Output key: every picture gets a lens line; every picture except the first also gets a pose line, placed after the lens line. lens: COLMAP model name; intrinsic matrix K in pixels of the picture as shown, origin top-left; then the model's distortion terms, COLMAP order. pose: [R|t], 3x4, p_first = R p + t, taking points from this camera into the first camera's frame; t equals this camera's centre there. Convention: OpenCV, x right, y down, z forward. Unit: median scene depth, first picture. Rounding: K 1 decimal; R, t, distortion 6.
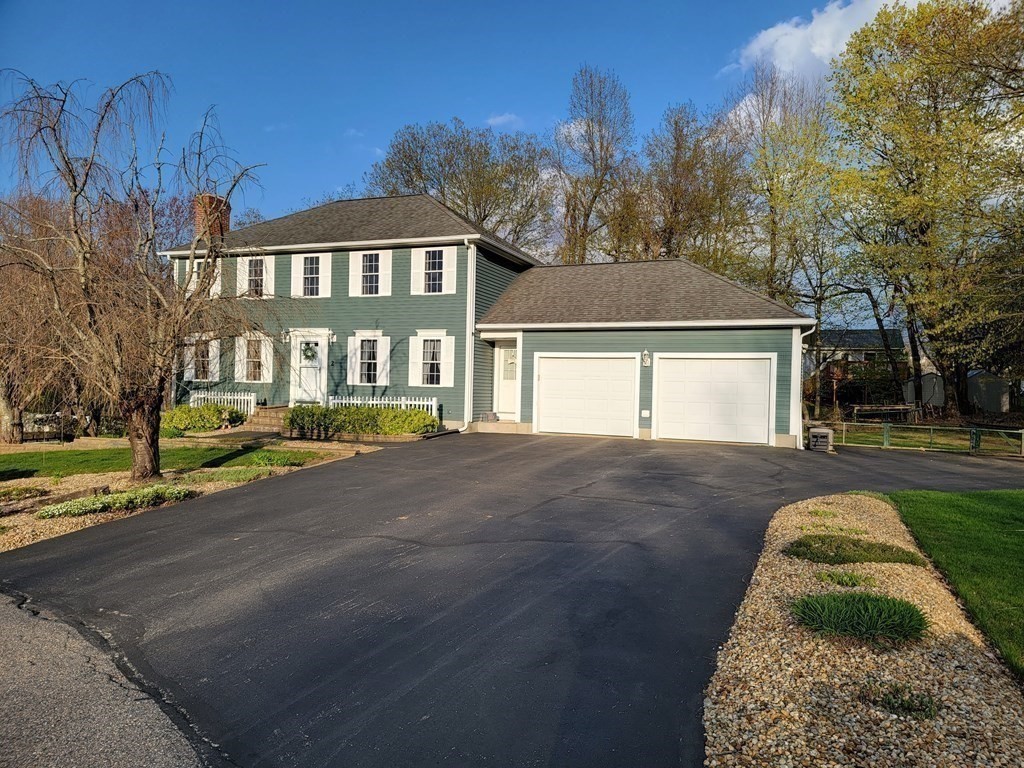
lens RADIAL K [[707.0, 0, 515.5], [0, 707.0, 380.4], [0, 0, 1]] dist [0.097153, -0.080824]
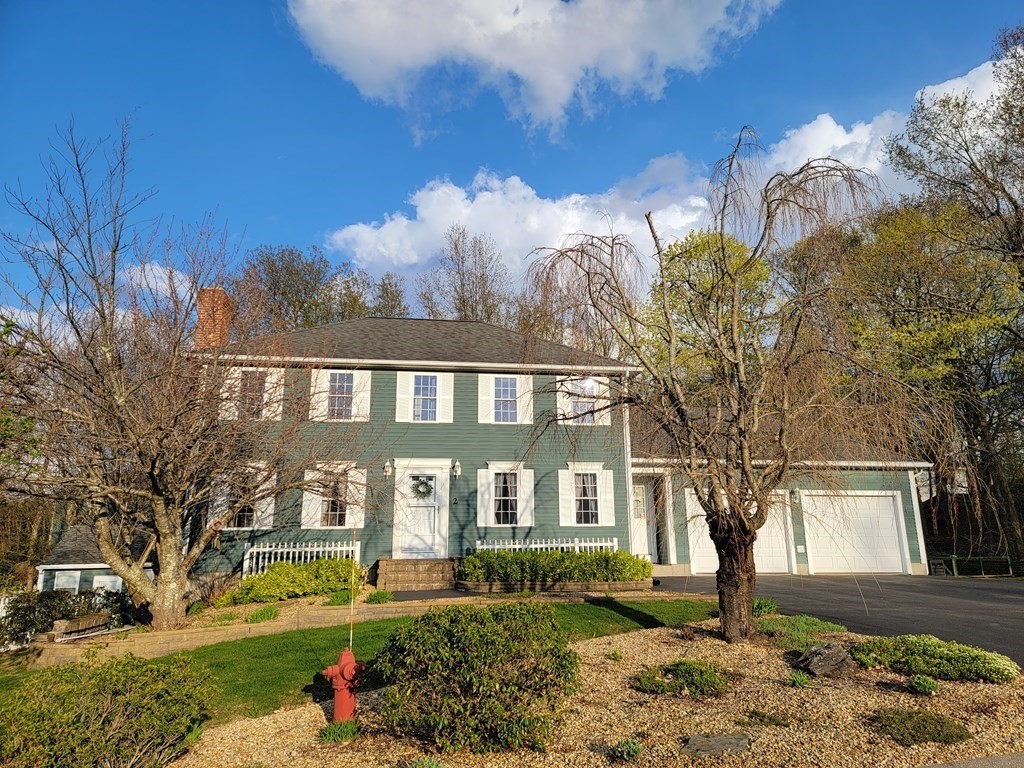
lens RADIAL K [[707.0, 0, 480.6], [0, 707.0, 352.5], [0, 0, 1]] dist [0.097153, -0.080824]
pose [[0.863075, 0.093894, 0.496272, -0.699799], [0.020140, 0.975389, -0.219569, -0.010574], [-0.504675, 0.199499, 0.839943, 0.250178]]
